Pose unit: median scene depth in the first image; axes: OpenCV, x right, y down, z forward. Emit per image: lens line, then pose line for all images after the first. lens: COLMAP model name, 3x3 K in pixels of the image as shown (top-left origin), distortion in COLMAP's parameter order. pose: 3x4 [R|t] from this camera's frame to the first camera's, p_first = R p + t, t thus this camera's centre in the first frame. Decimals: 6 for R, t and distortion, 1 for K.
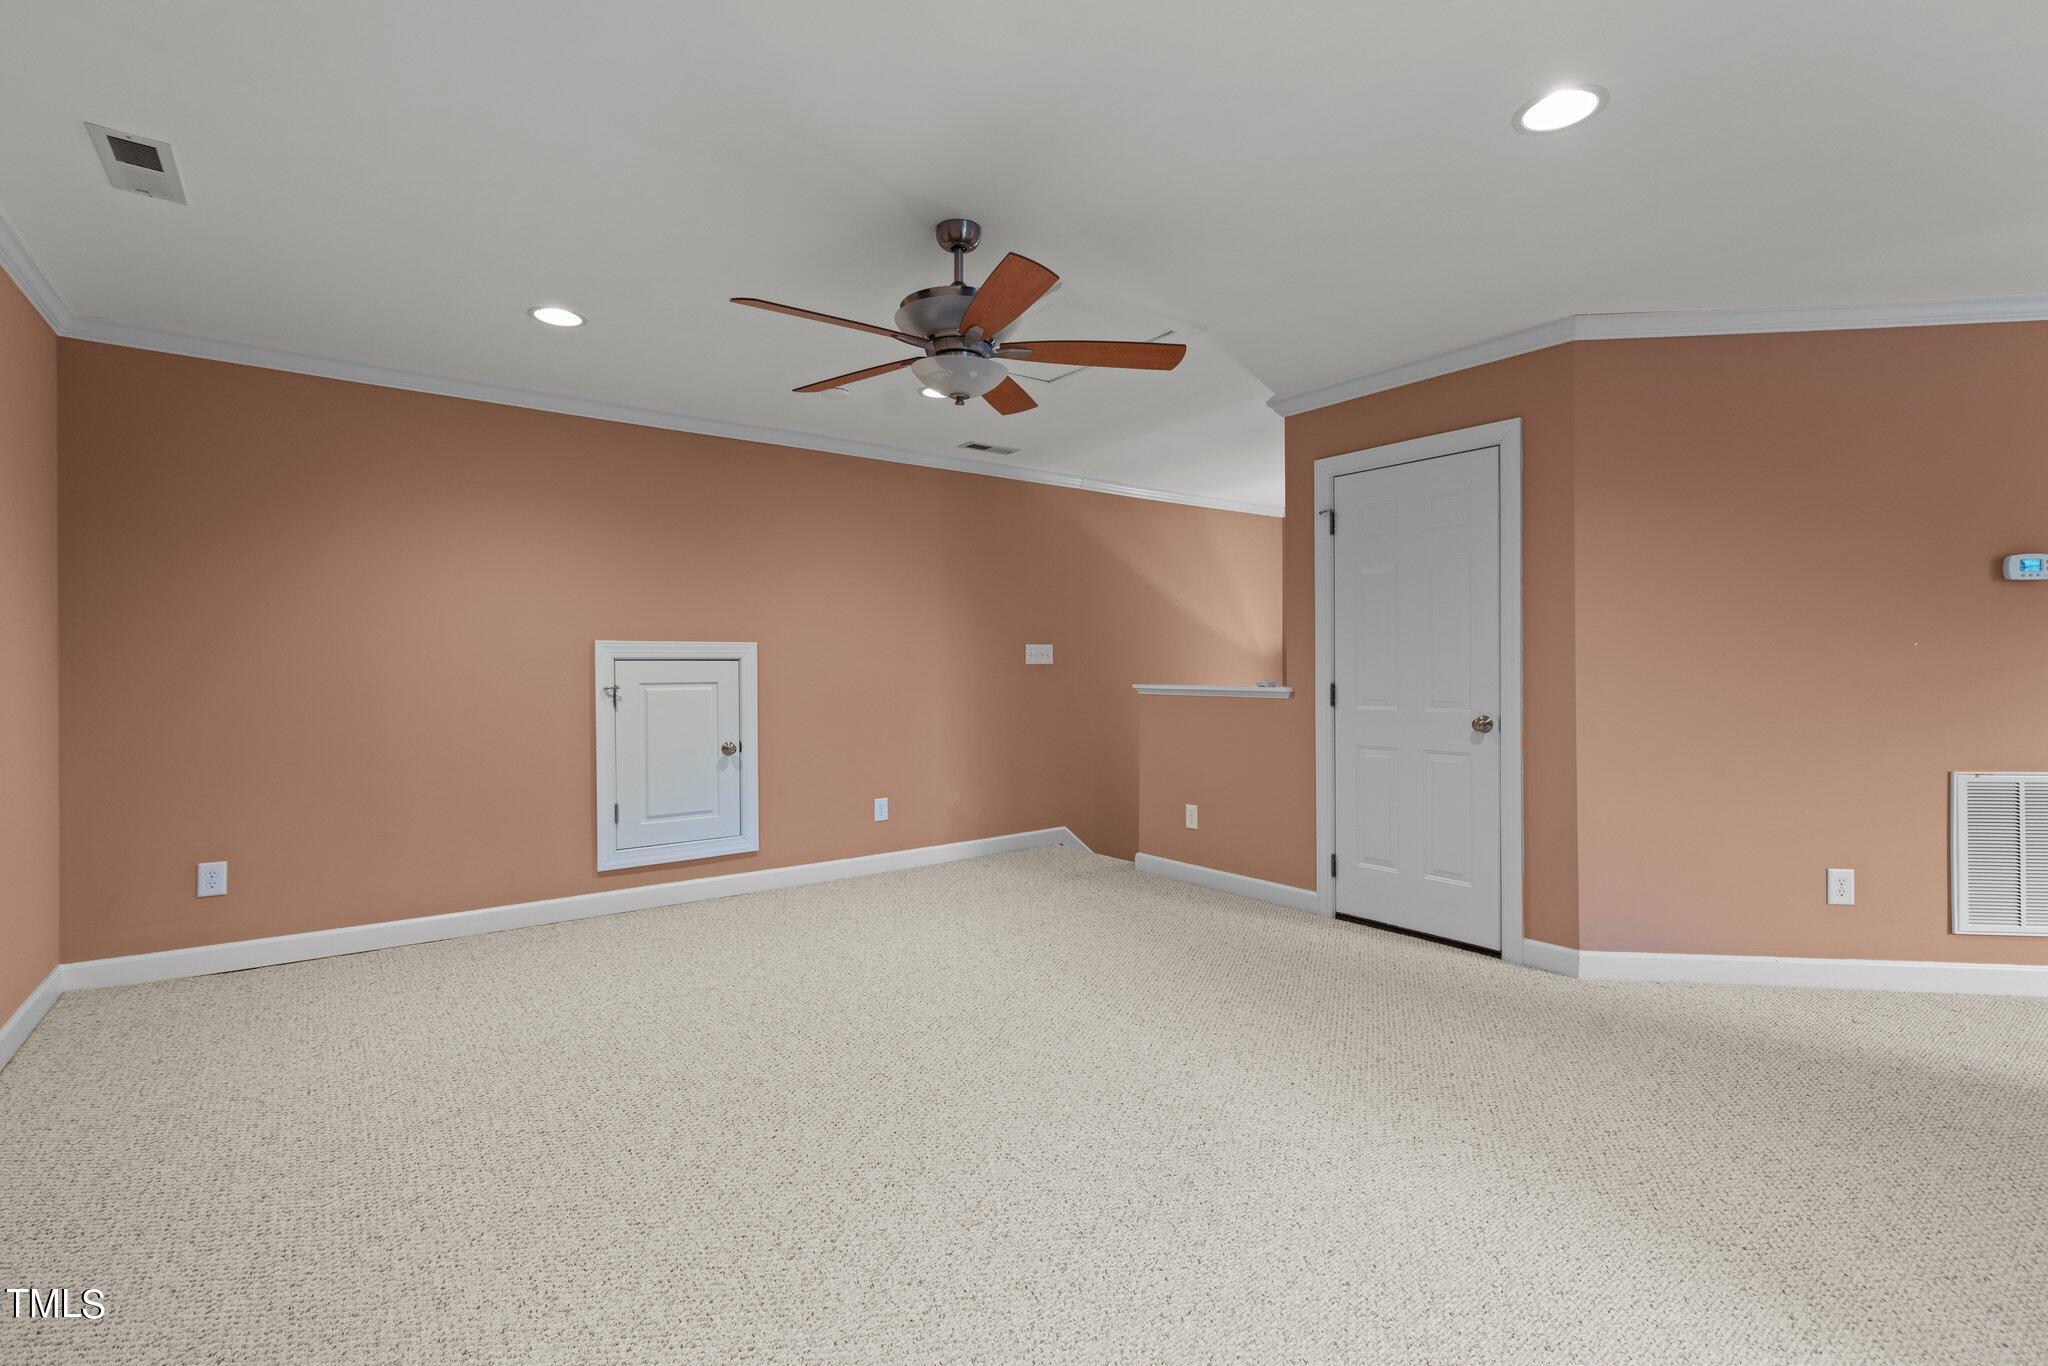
lens RADIAL K [[918.2, 0, 1030.4], [0, 918.2, 671.0], [0, 0, 1]] dist [0.001381, 0.000346]
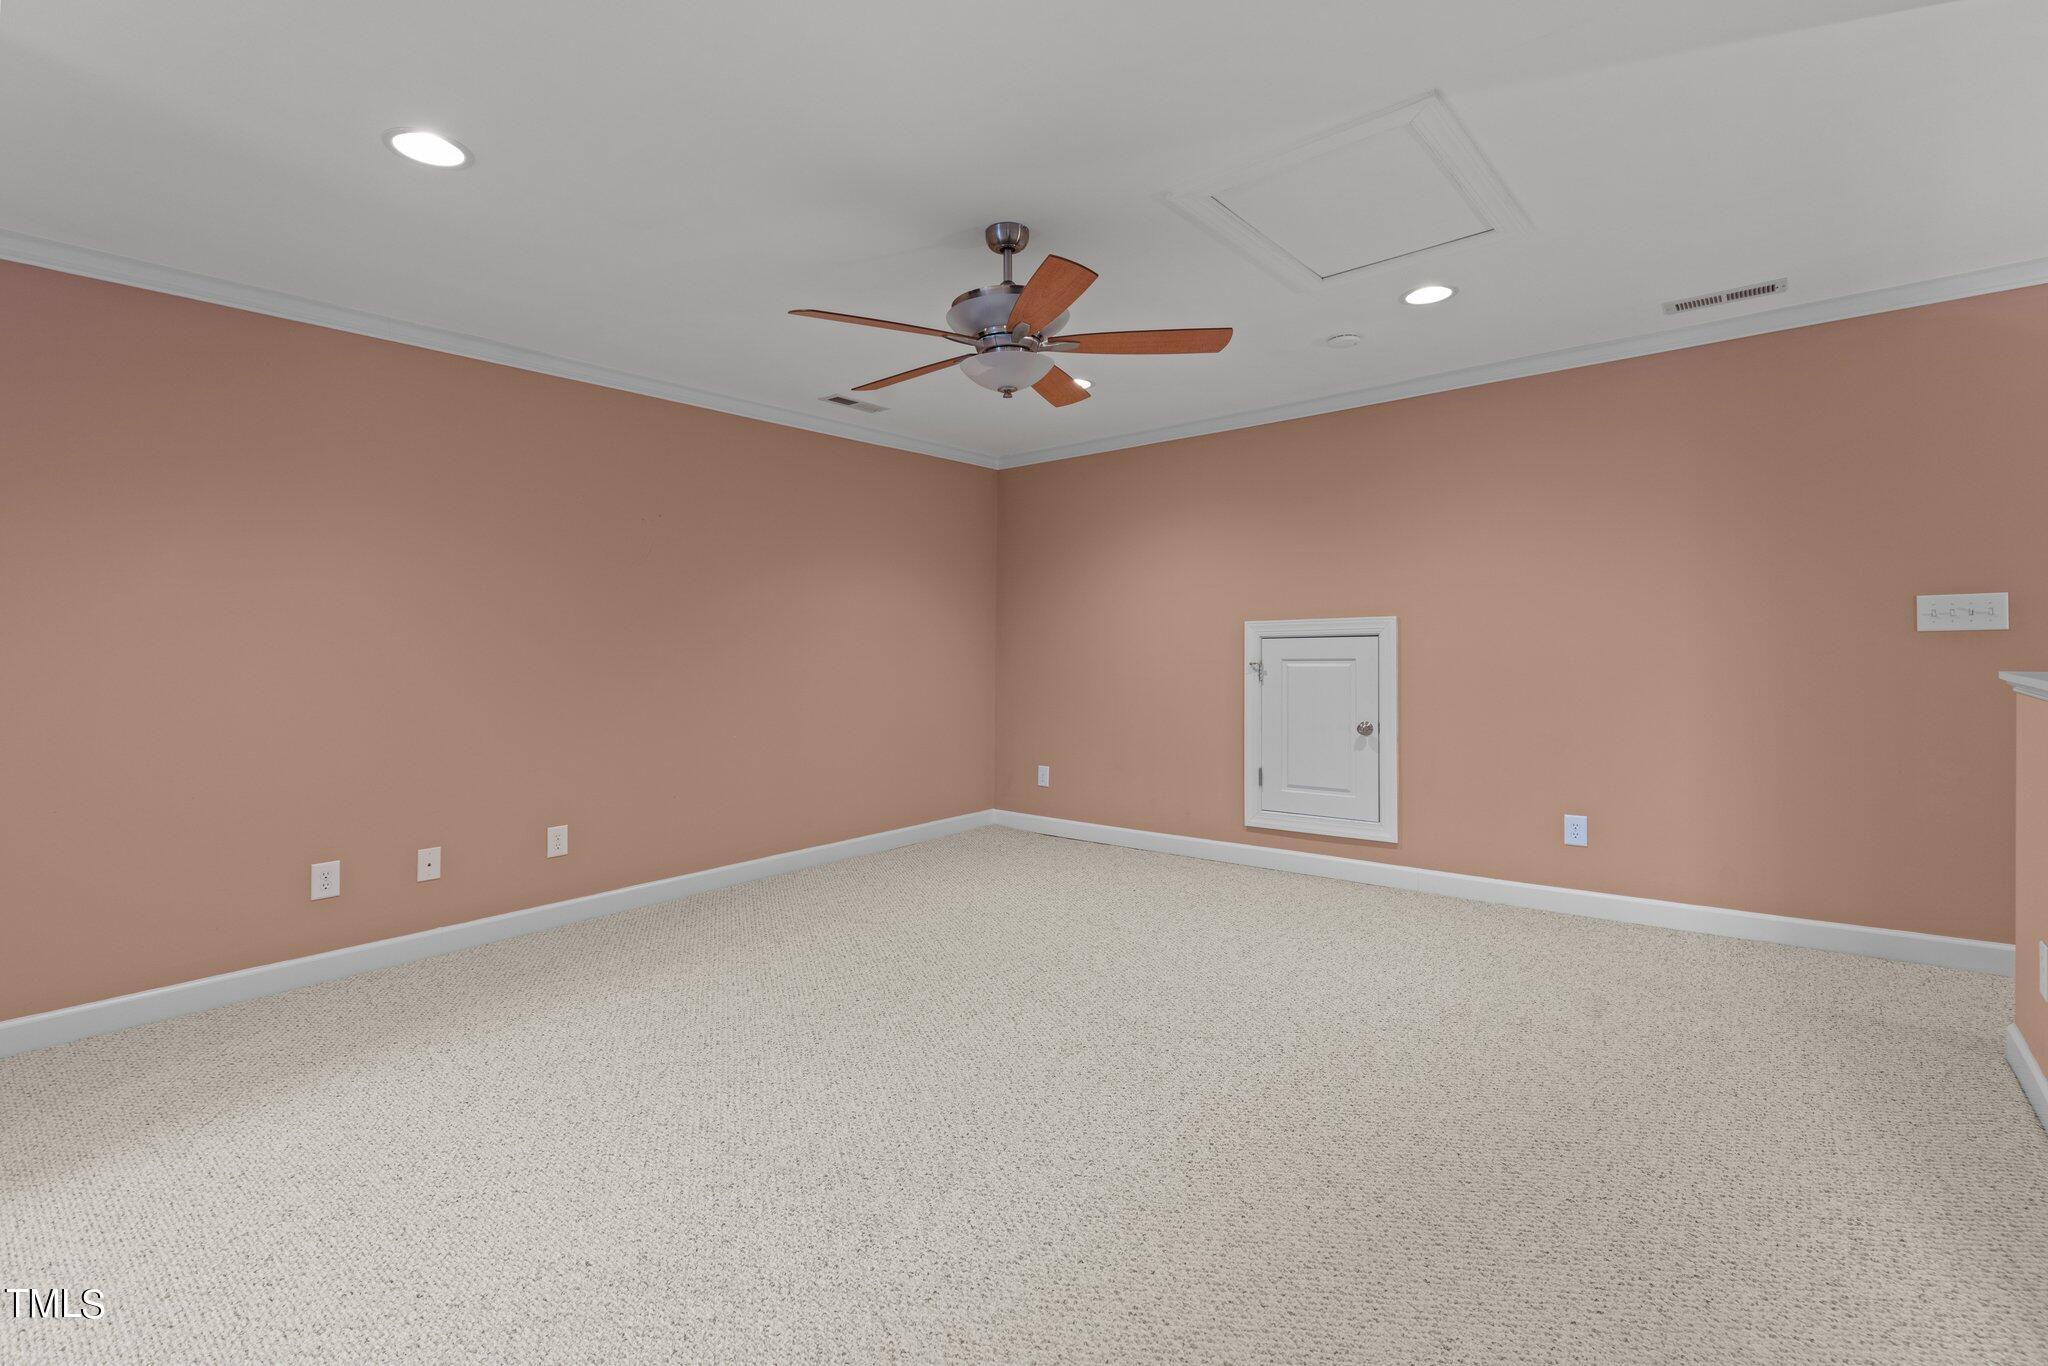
lens RADIAL K [[918.2, 0, 1030.4], [0, 918.2, 671.0], [0, 0, 1]] dist [0.001381, 0.000346]
pose [[0.243767, 0.025224, -0.969506, 0.573626], [0.008611, 0.999566, 0.028171, -0.005276], [0.969795, -0.015216, 0.243444, 0.494793]]
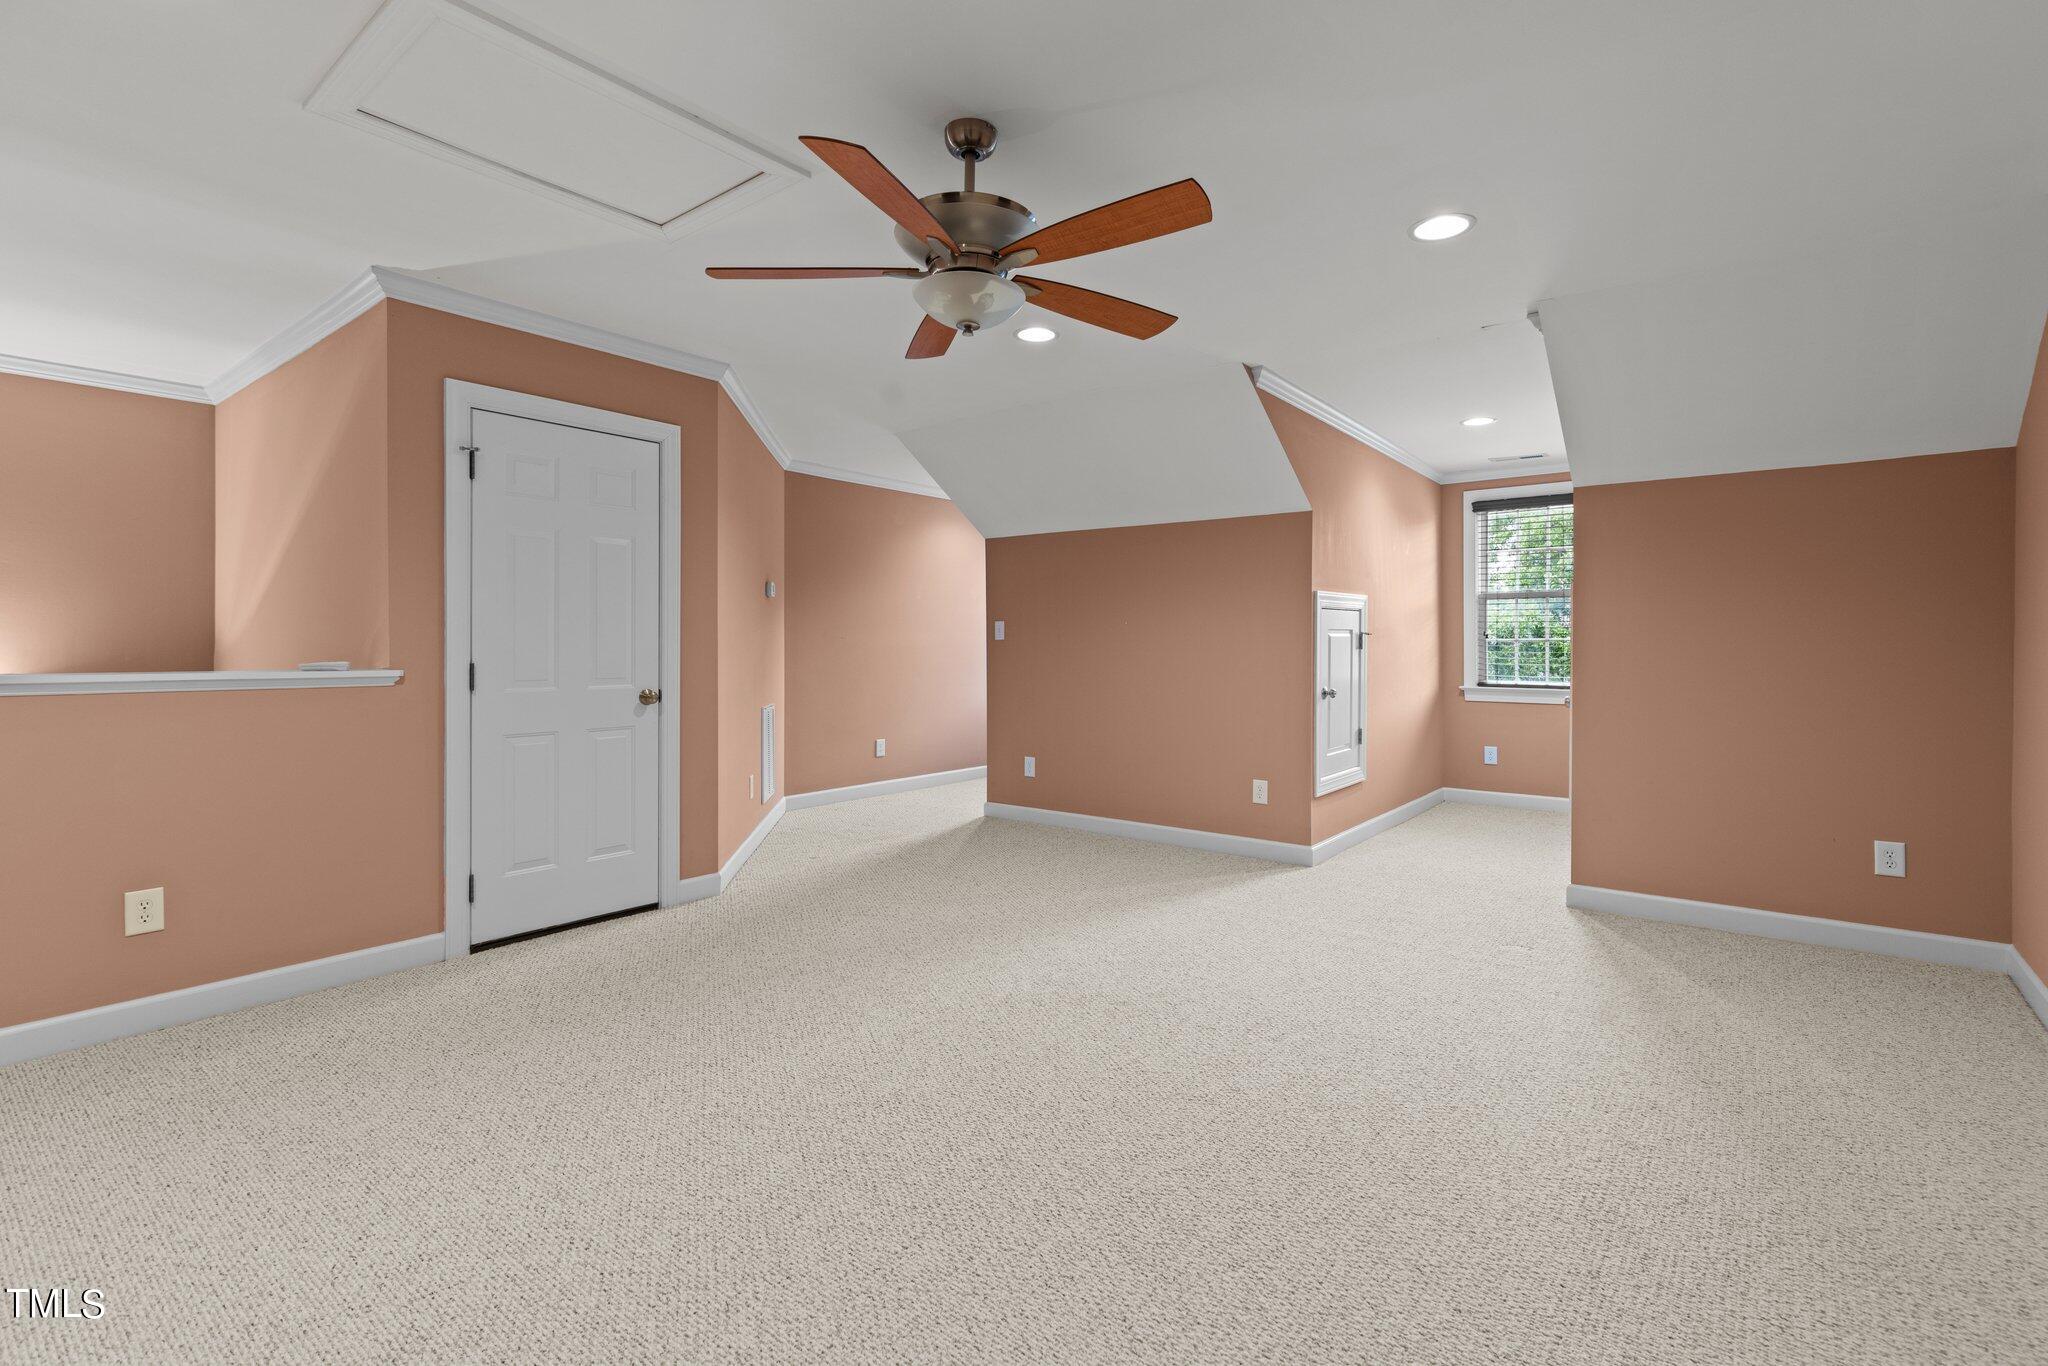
lens RADIAL K [[933.1, 0, 1020.3], [0, 933.1, 646.7], [0, 0, 1]] dist [-0.001002, 0.000057]
pose [[-0.250491, 0.002206, 0.968116, -0.581044], [-0.001154, 0.999996, -0.002577, 0.000807], [-0.968118, -0.001762, -0.250488, 0.732757]]
